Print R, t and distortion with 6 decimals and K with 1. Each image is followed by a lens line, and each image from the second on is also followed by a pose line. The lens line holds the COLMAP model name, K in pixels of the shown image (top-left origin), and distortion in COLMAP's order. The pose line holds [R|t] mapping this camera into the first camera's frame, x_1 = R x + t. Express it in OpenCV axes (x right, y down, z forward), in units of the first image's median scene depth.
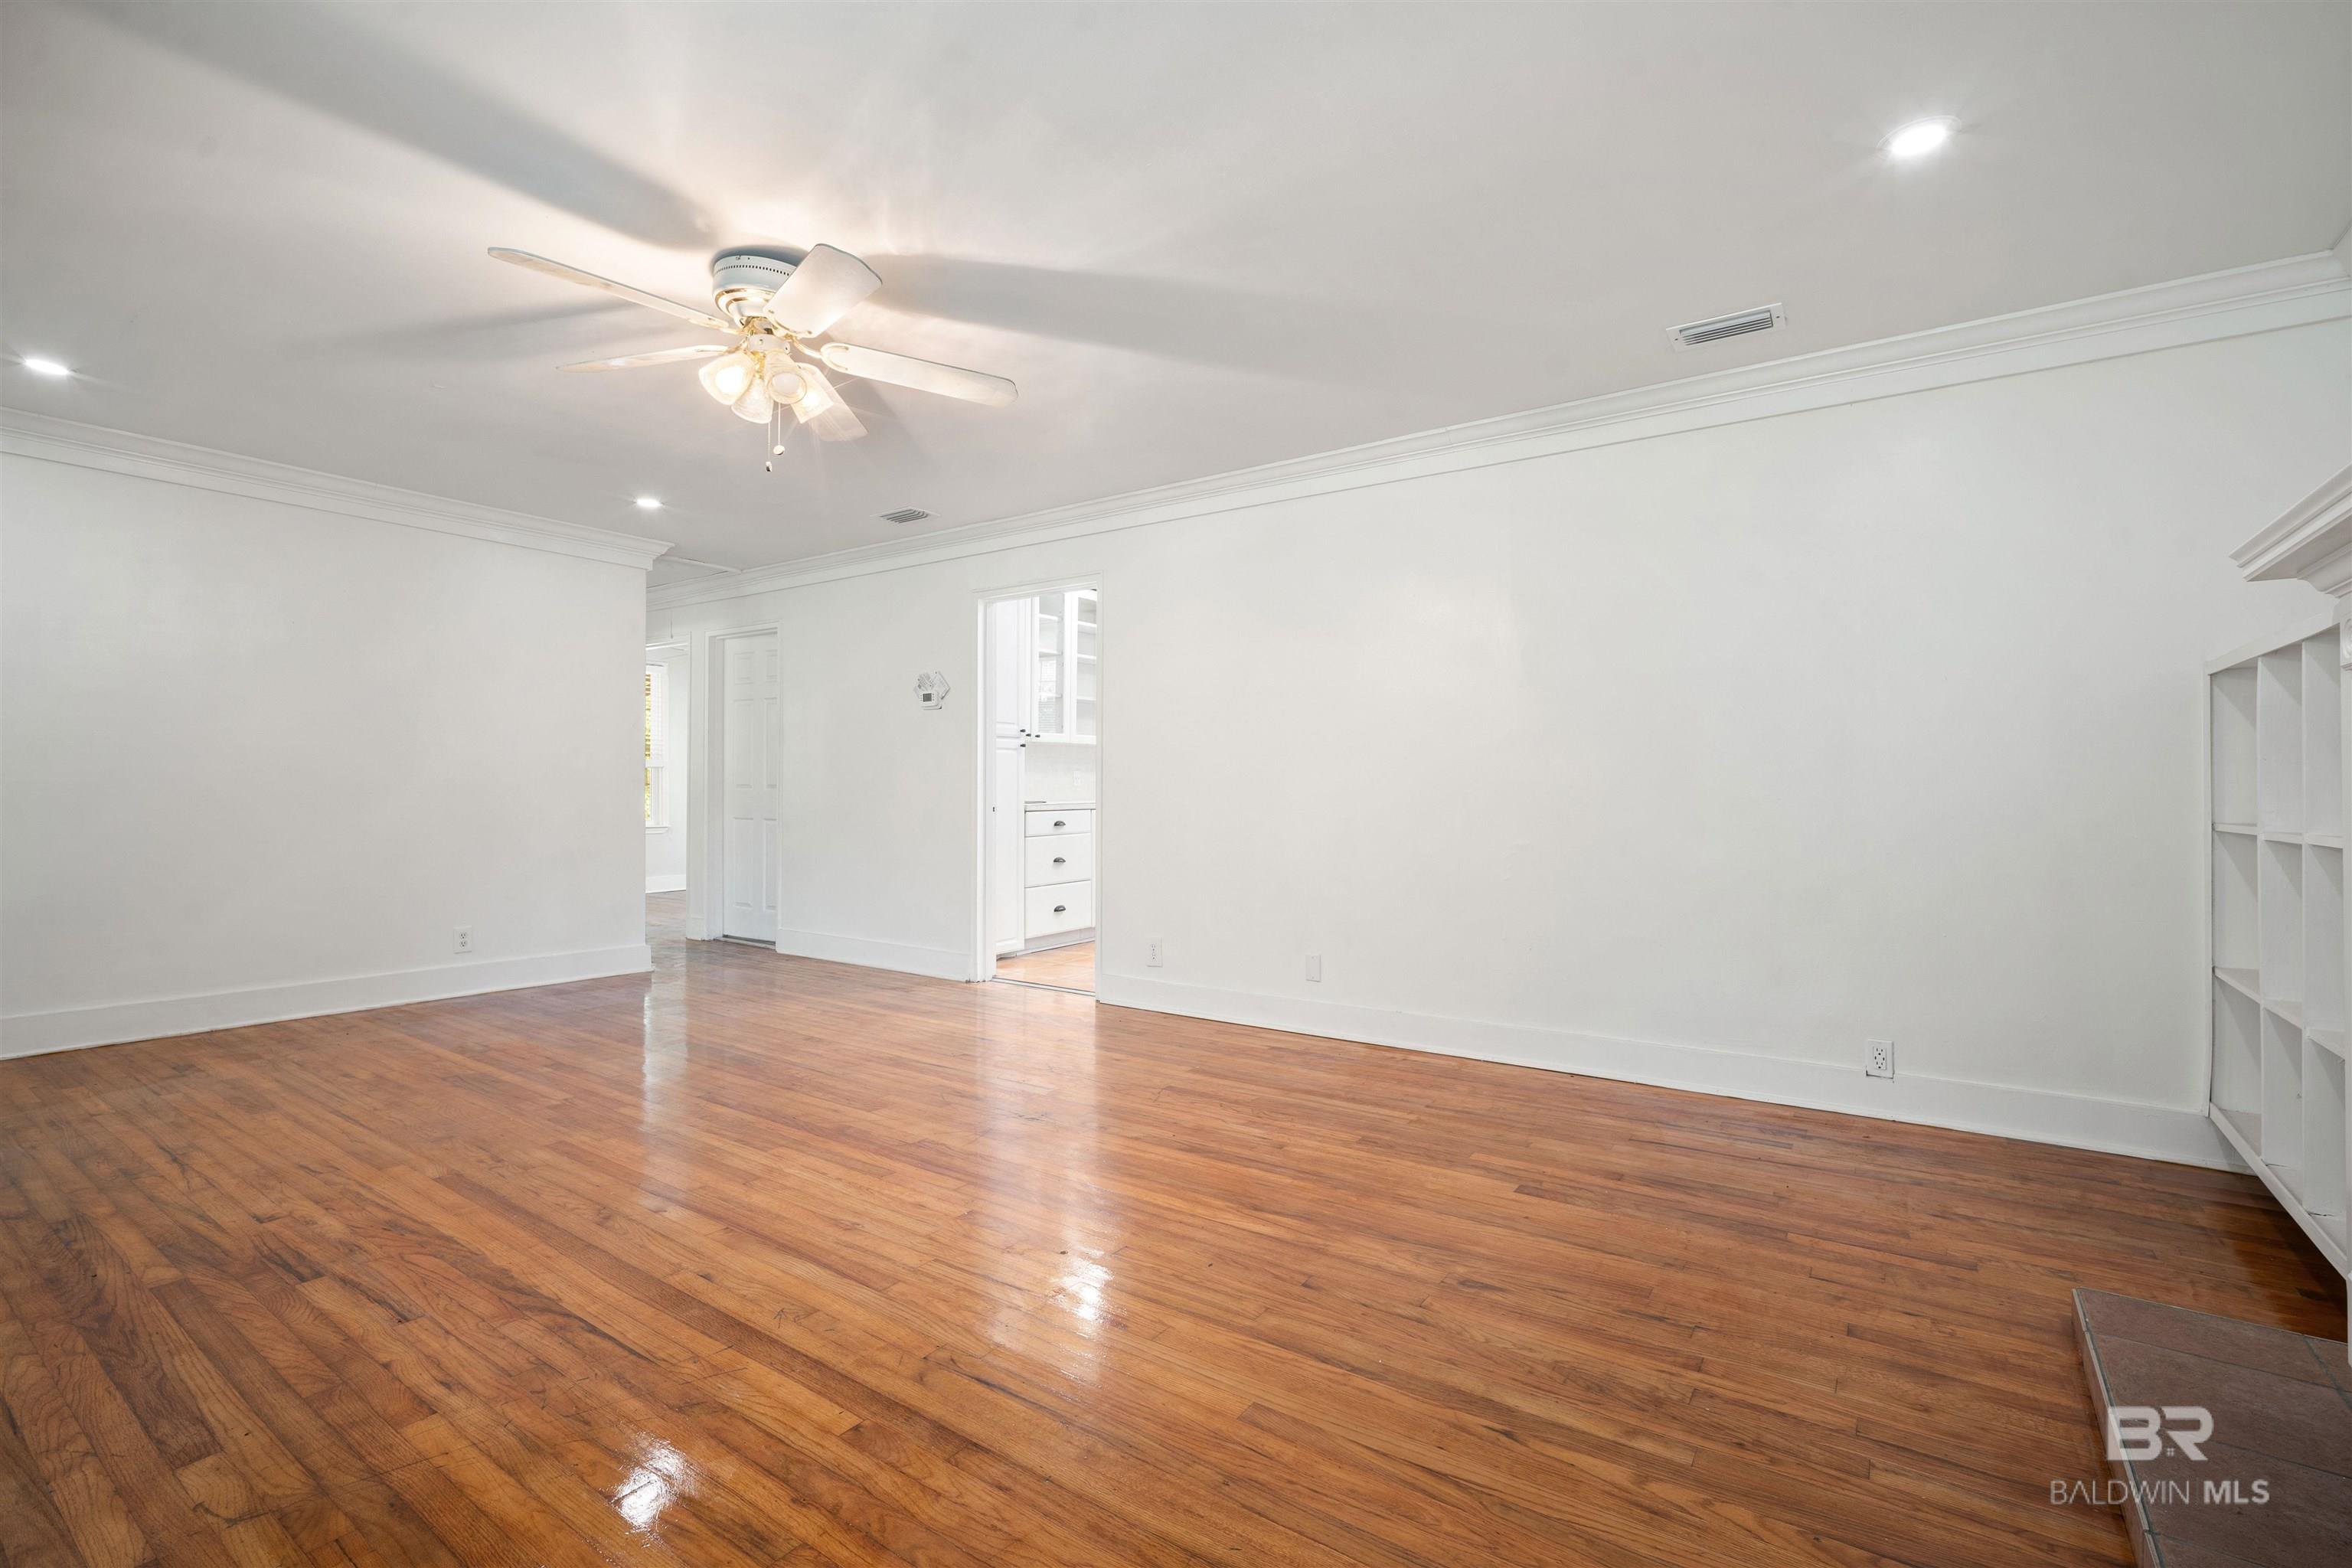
lens RADIAL K [[1057.8, 0, 1194.2], [0, 1057.8, 747.7], [0, 0, 1]] dist [-0.003143, 0.000377]
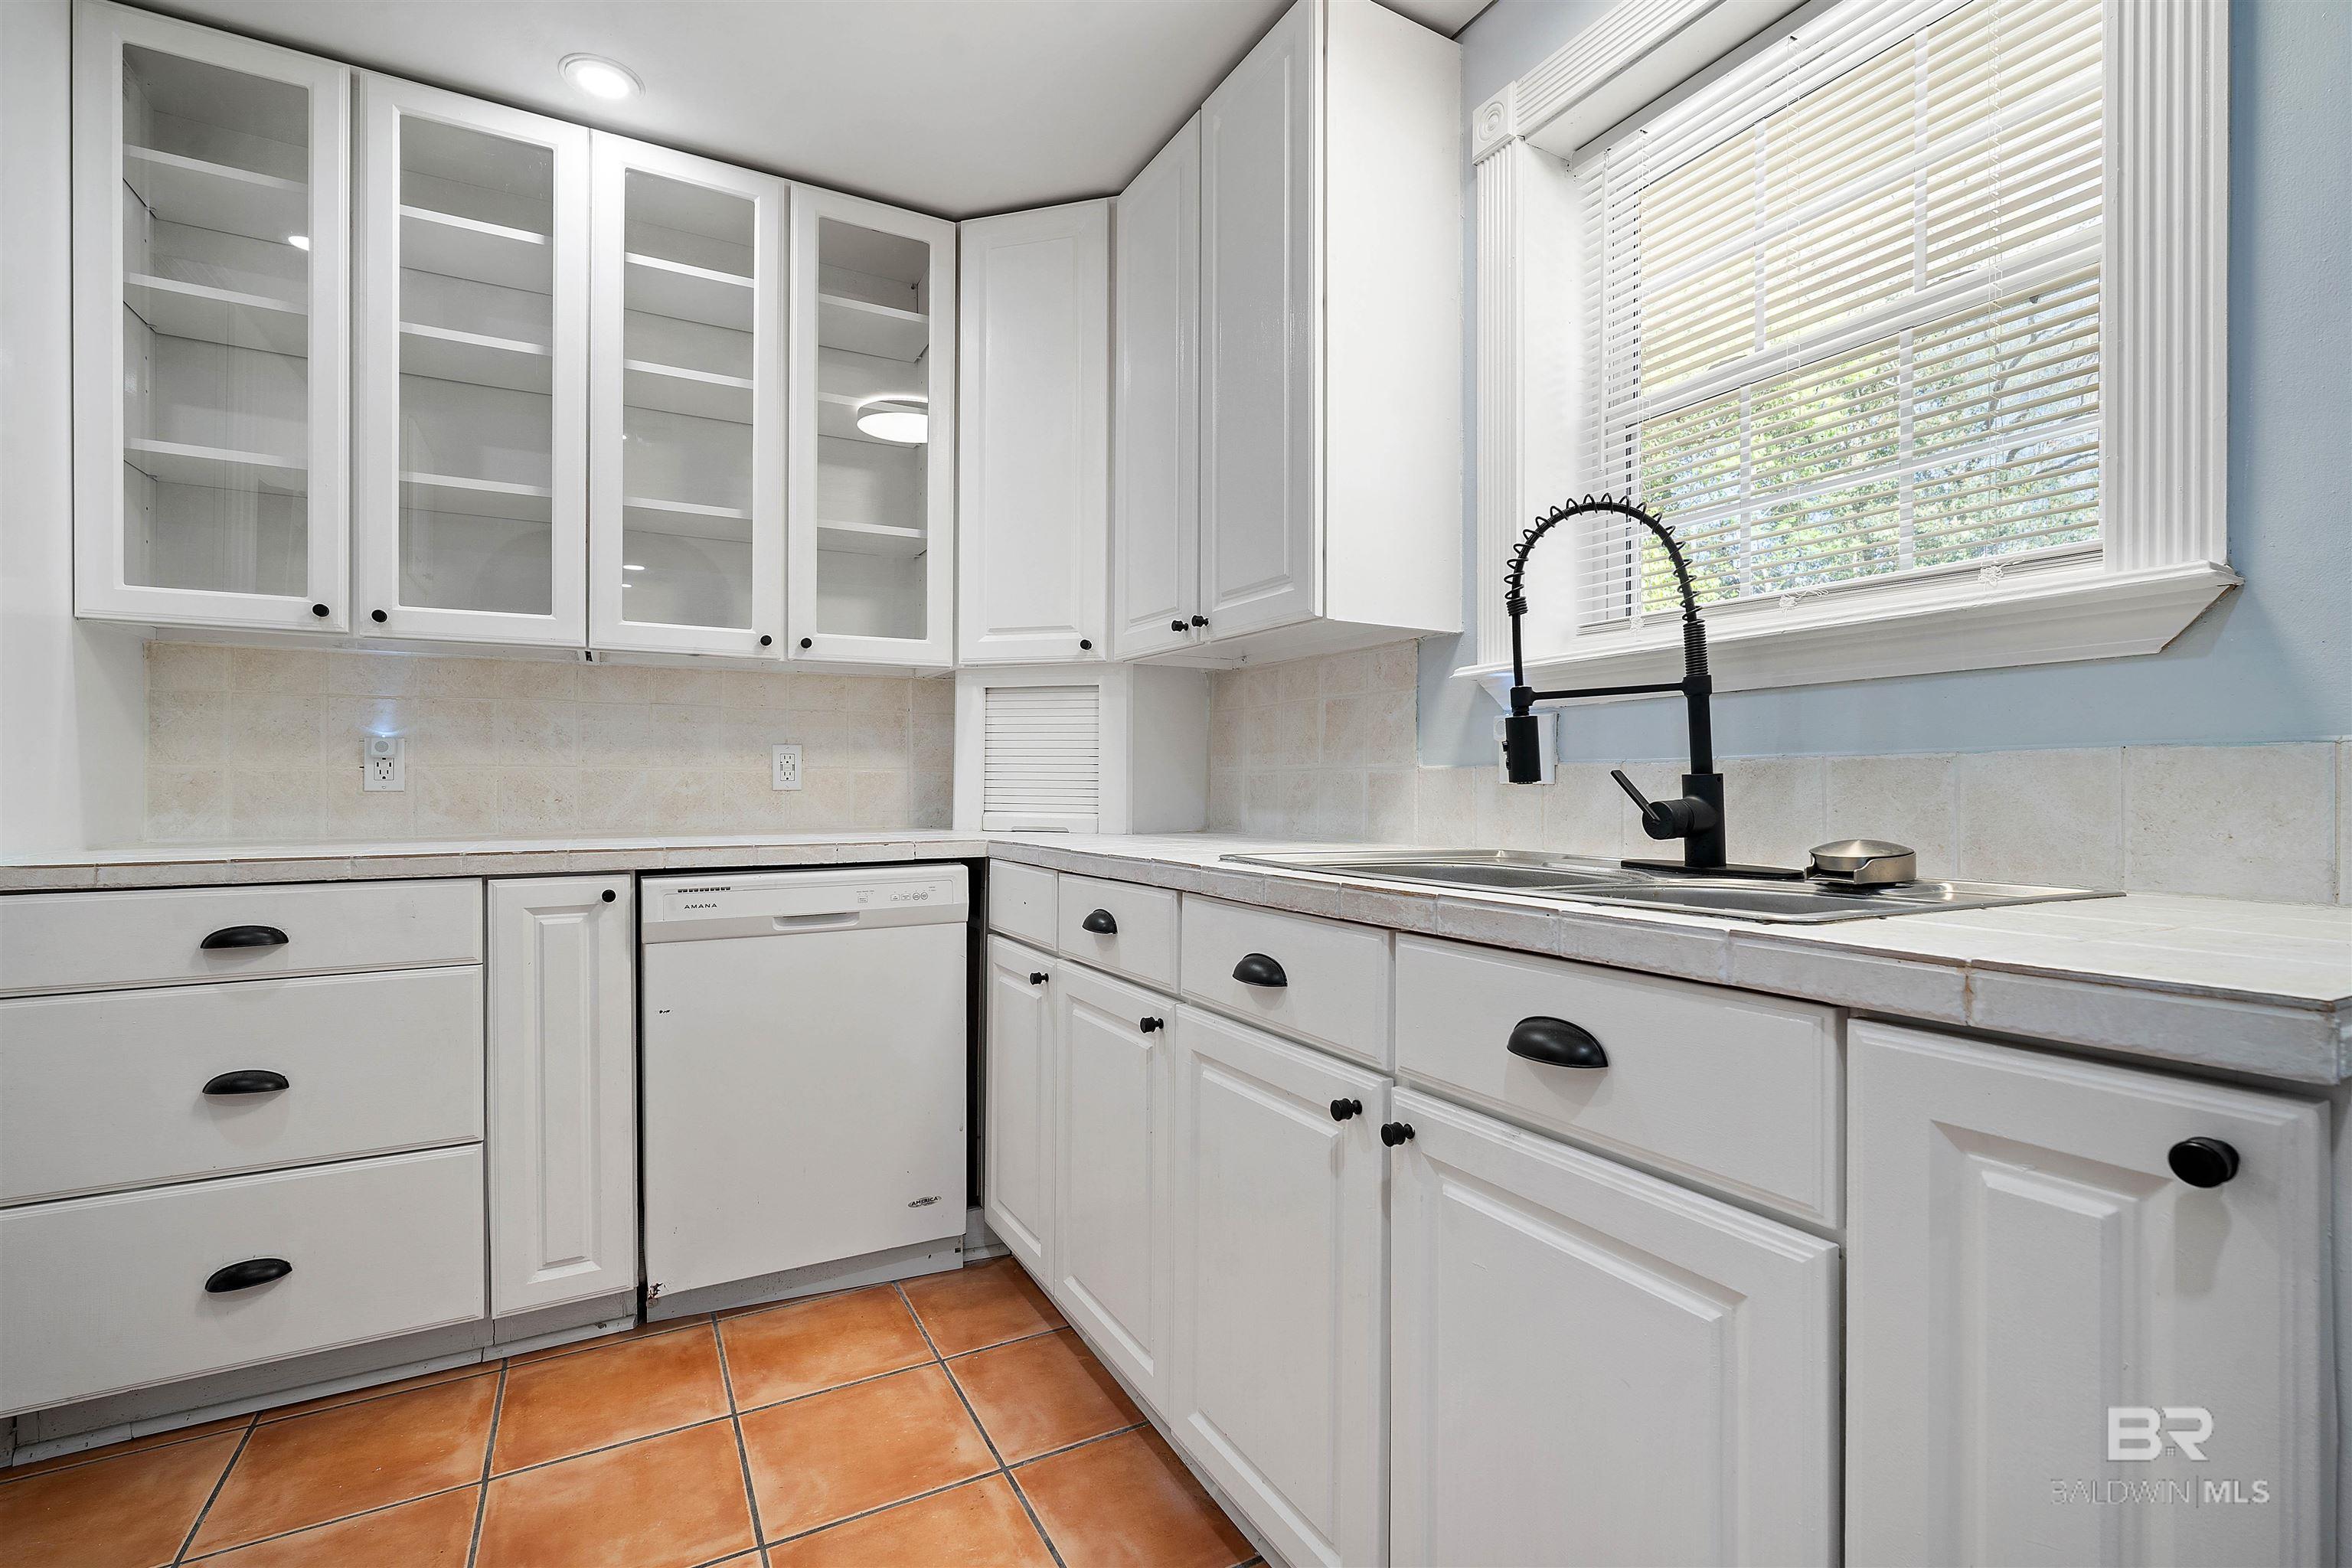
lens RADIAL K [[1048.0, 0, 1183.5], [0, 1048.0, 774.6], [0, 0, 1]] dist [-0.010203, 0.000339]
pose [[0.901786, -0.007471, -0.432118, 0.481561], [0.018795, 0.999583, 0.021940, 0.083195], [0.431774, -0.027907, 0.901550, 2.315078]]
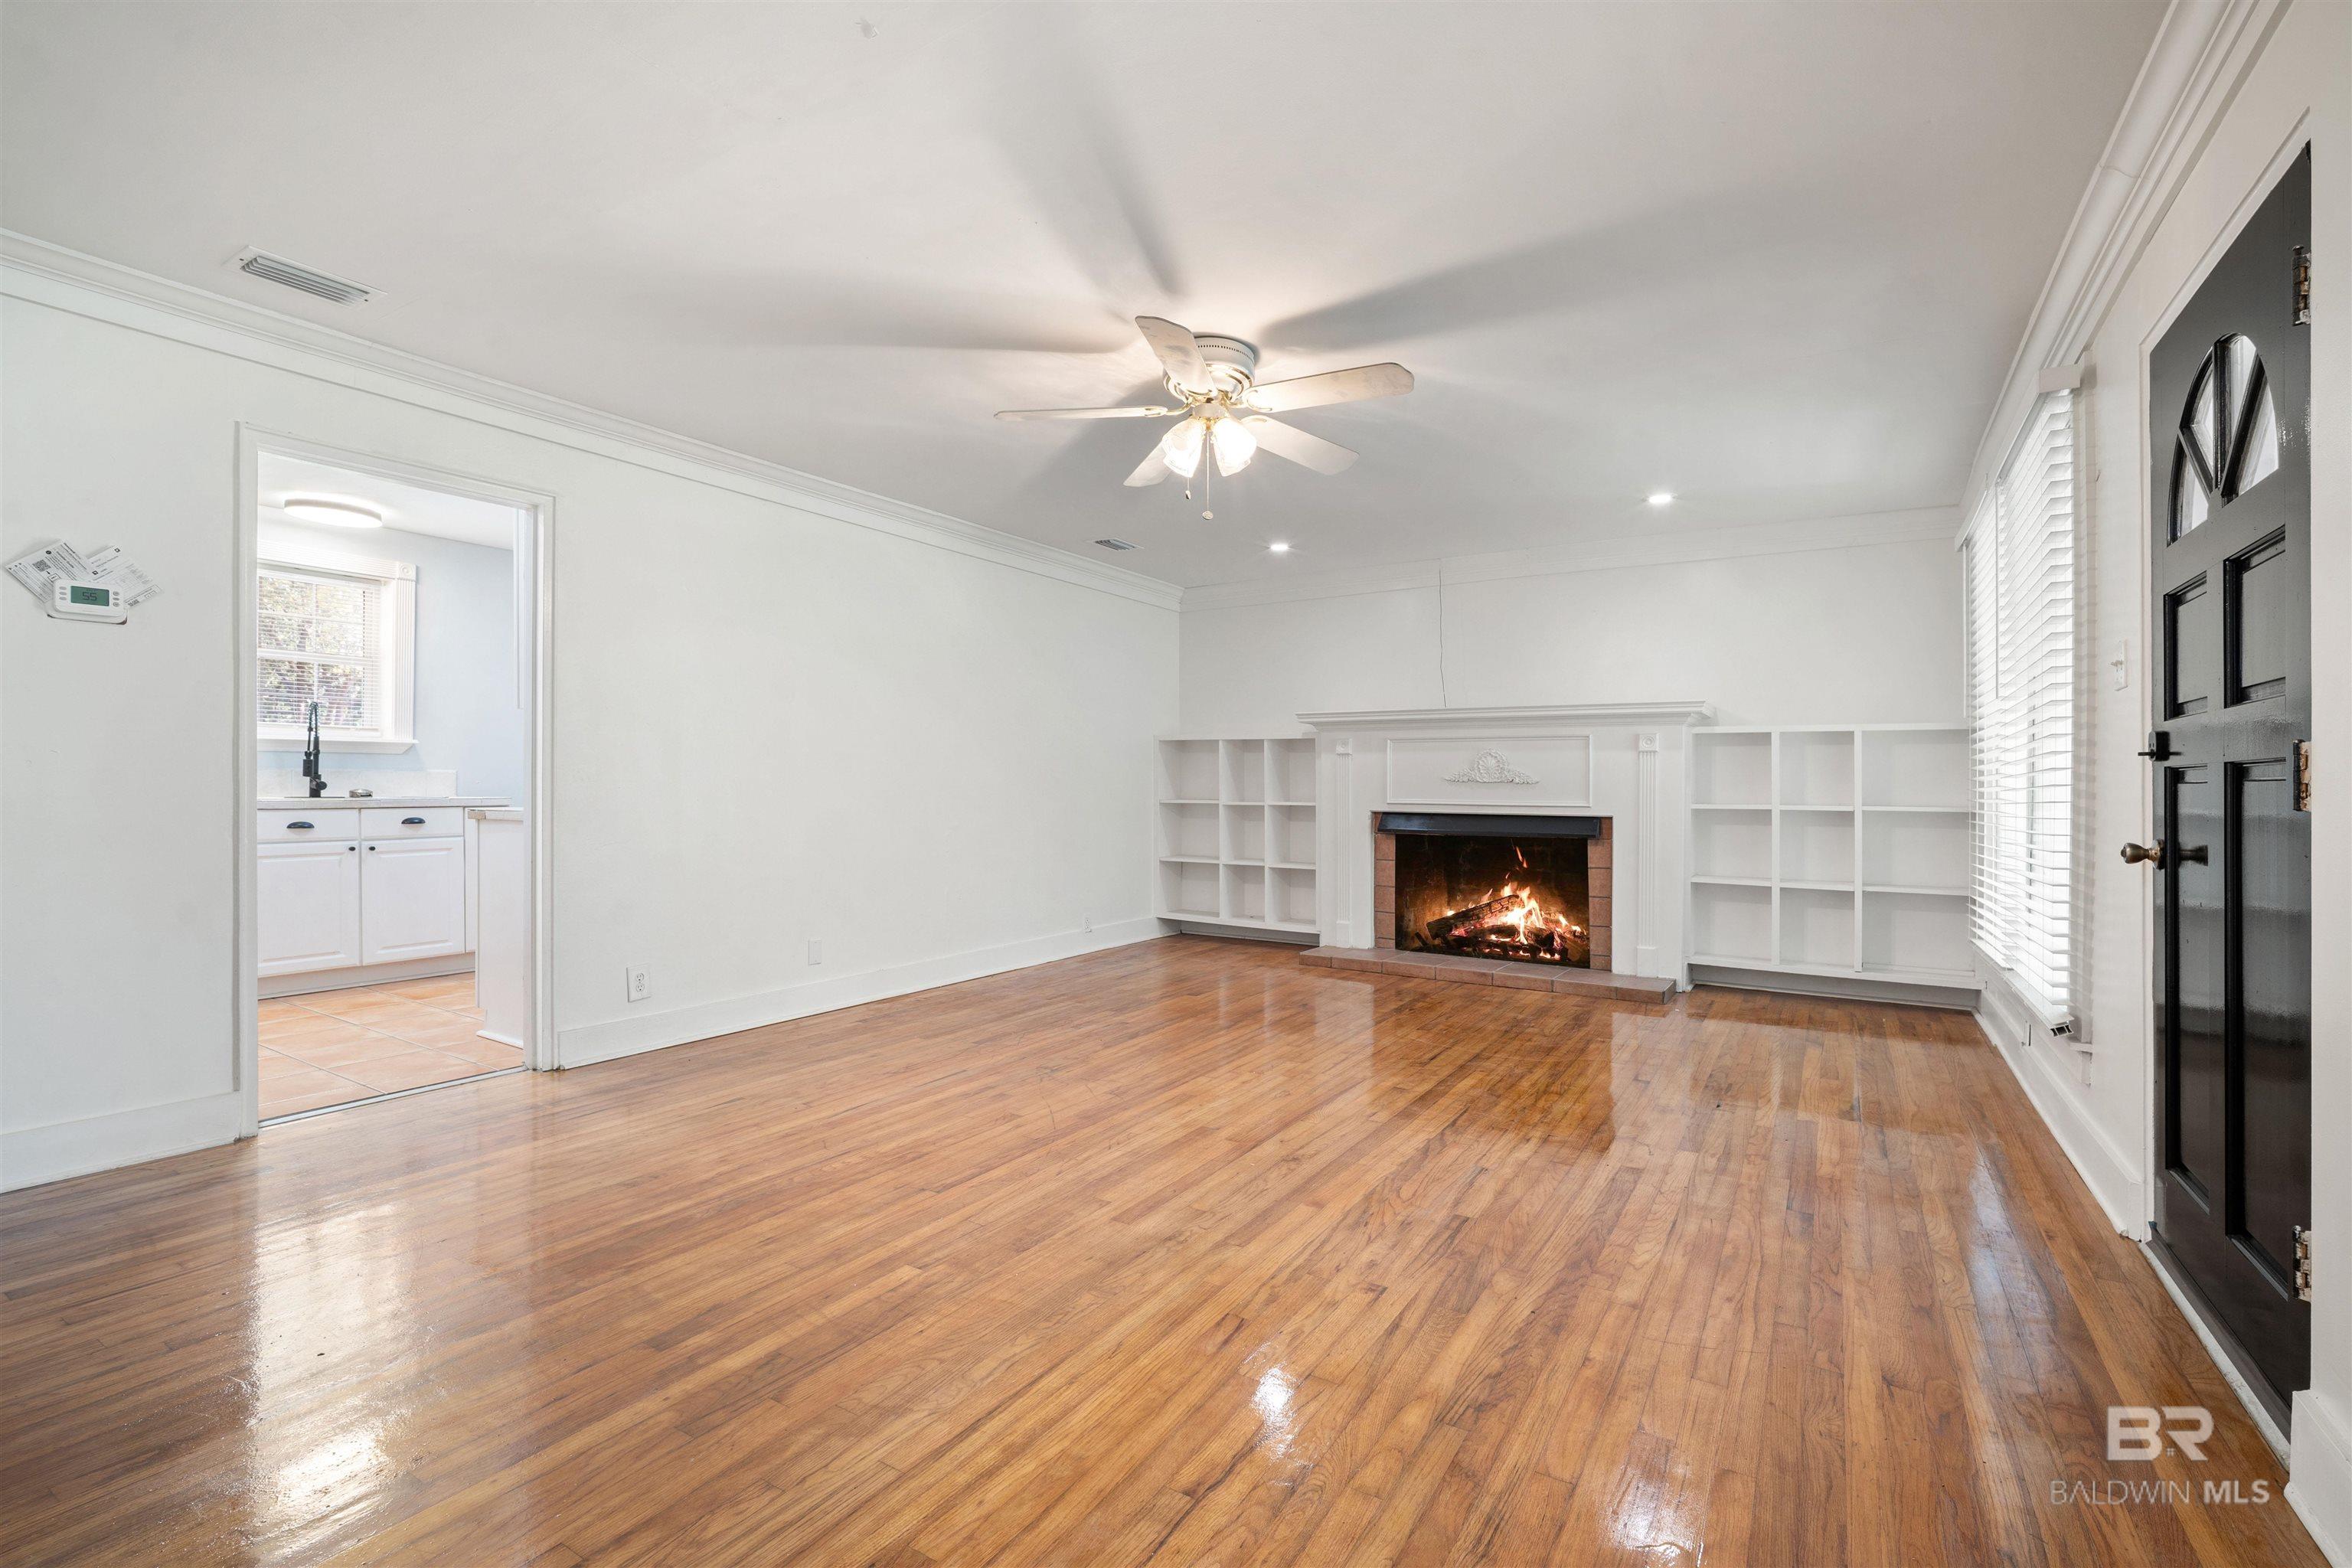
lens RADIAL K [[1042.5, 0, 1176.0], [0, 1042.5, 784.0], [0, 0, 1]] dist [-0.000738, 0.000103]
pose [[-0.053559, -0.003289, 0.998559, -1.769697], [-0.050445, 0.998727, 0.000584, 0.029492], [-0.997290, -0.050341, -0.053657, 1.254161]]
